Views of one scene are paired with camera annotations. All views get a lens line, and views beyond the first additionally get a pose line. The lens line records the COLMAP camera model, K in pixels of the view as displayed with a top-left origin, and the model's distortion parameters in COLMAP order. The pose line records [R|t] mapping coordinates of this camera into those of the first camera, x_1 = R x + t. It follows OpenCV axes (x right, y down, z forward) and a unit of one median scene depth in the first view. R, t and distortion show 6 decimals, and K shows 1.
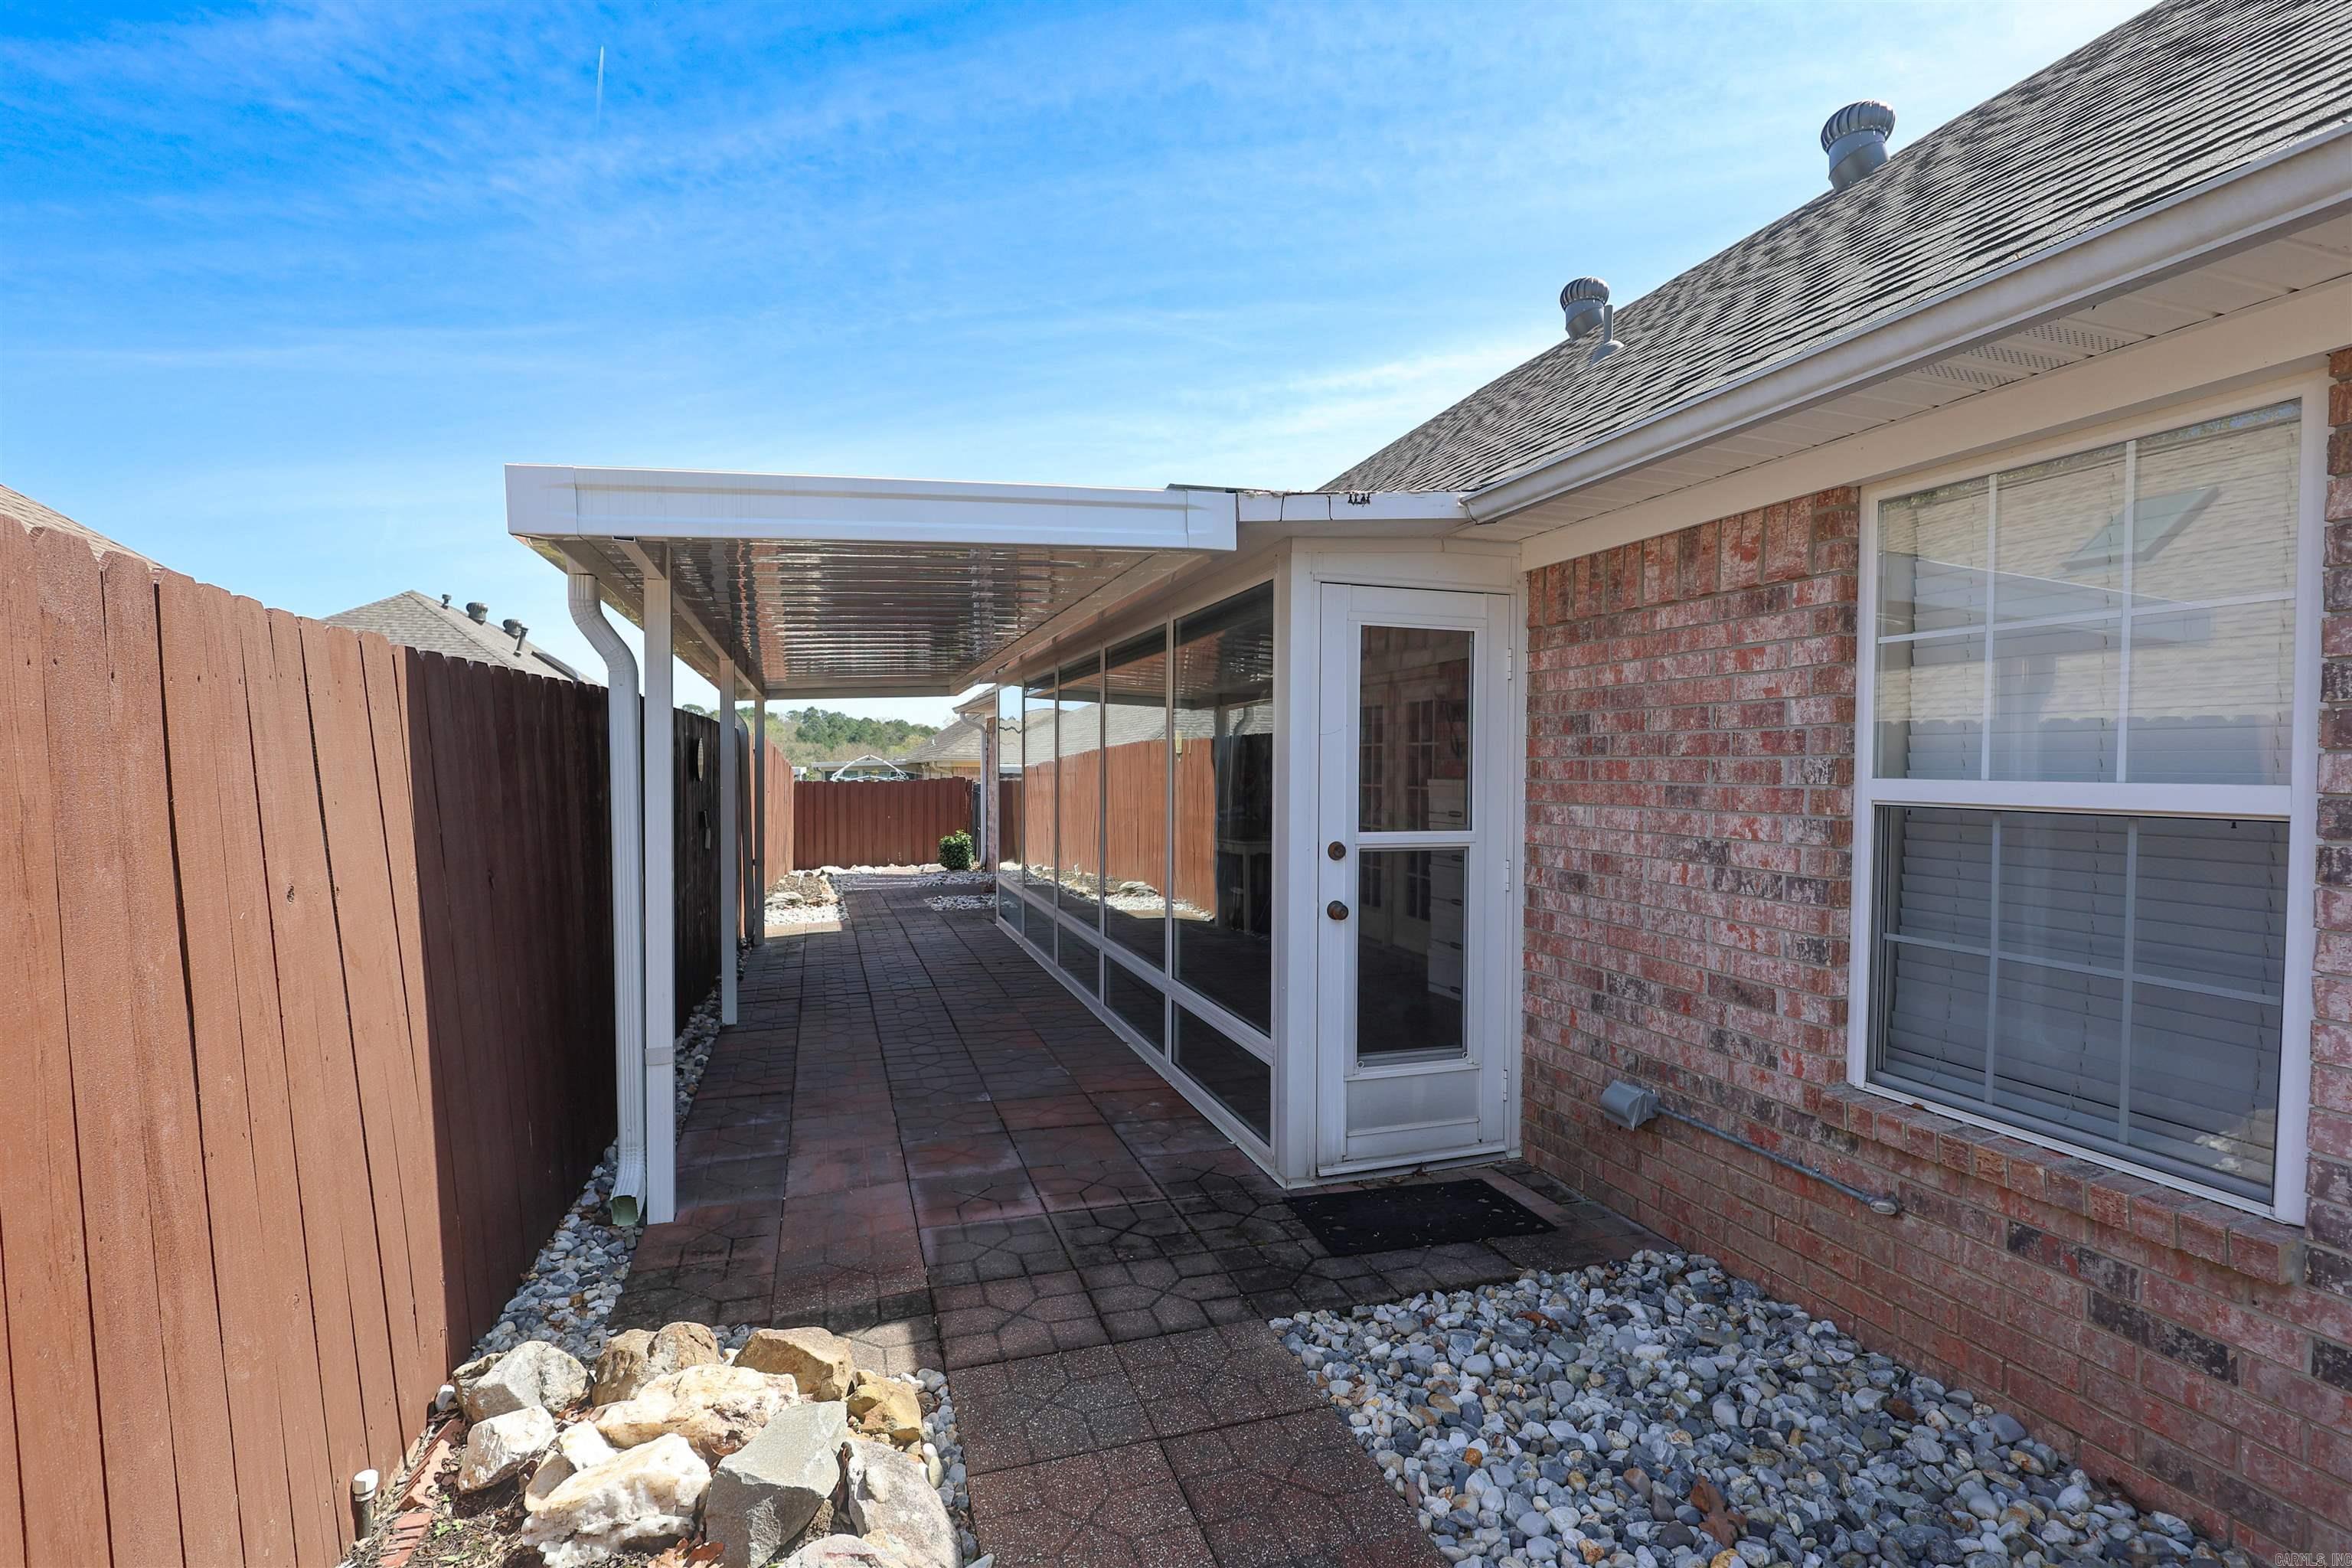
lens RADIAL K [[1094.8, 0, 1176.0], [0, 1094.8, 784.0], [0, 0, 1]] dist [0.001497, 0.000263]
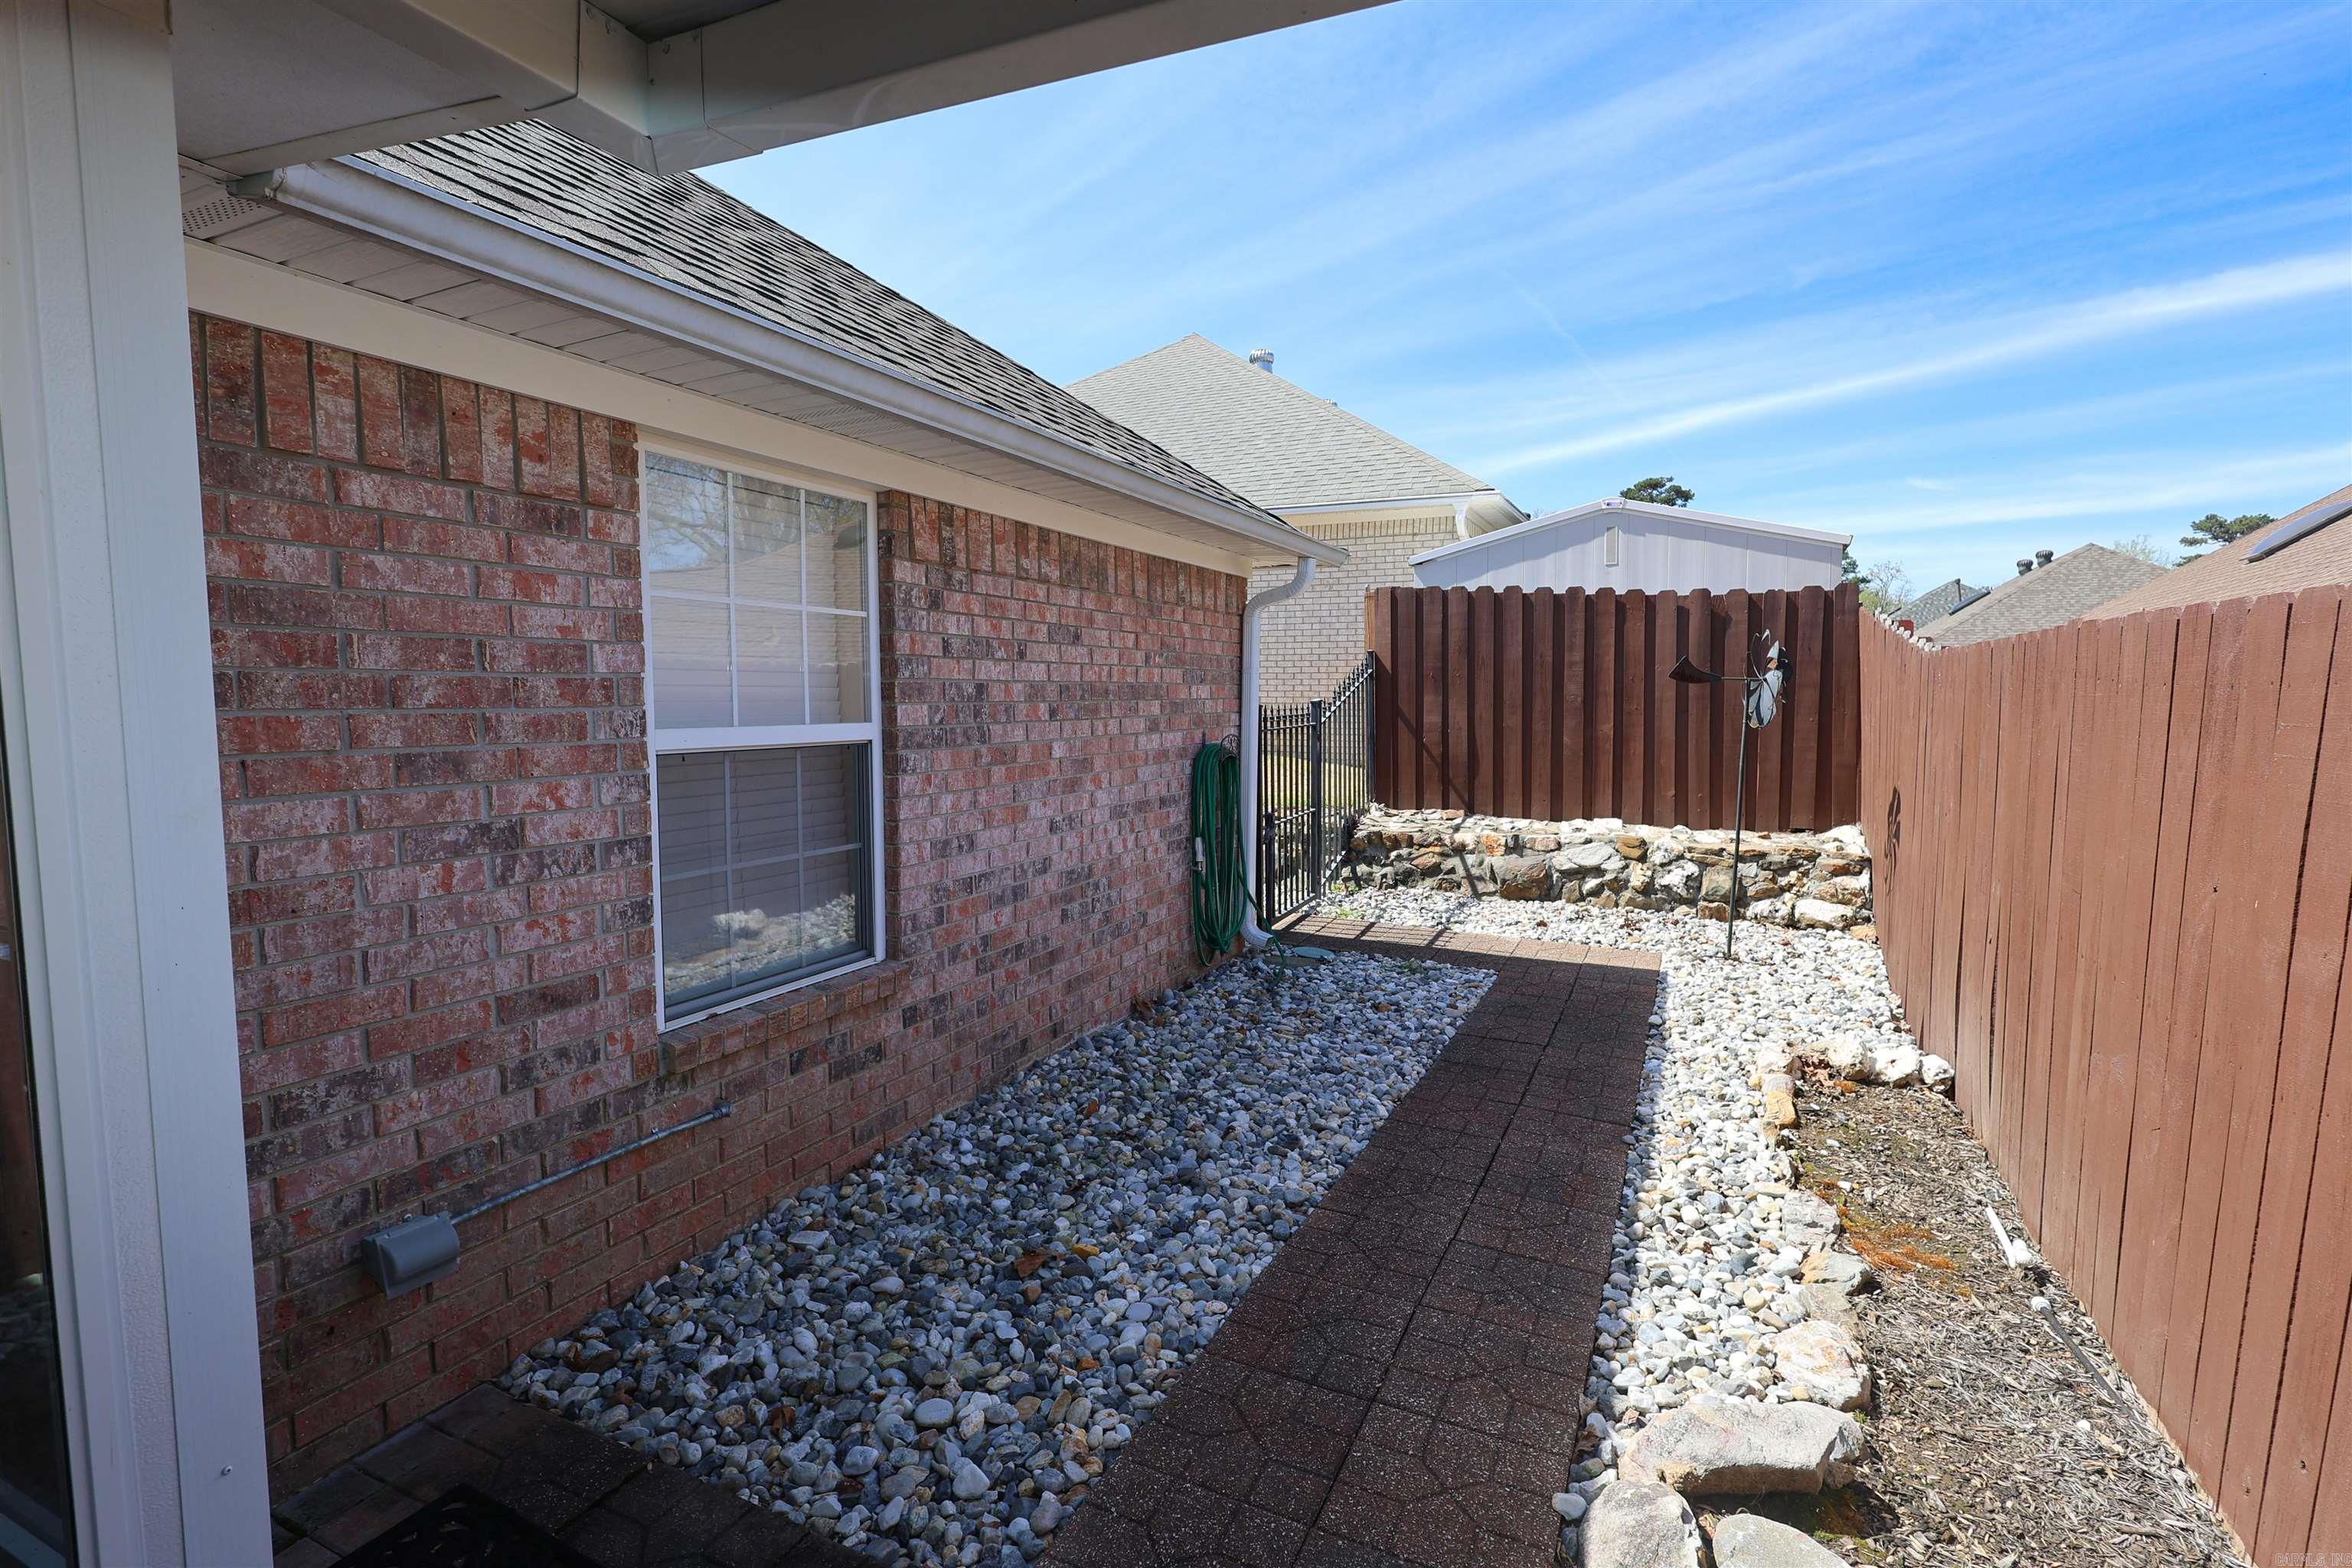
lens RADIAL K [[1094.8, 0, 1176.0], [0, 1094.8, 784.0], [0, 0, 1]] dist [0.001497, 0.000263]
pose [[-0.727897, -0.067008, 0.682404, -0.370835], [0.001338, 0.995073, 0.099138, -0.048973], [-0.685685, 0.073076, -0.724221, 1.265280]]
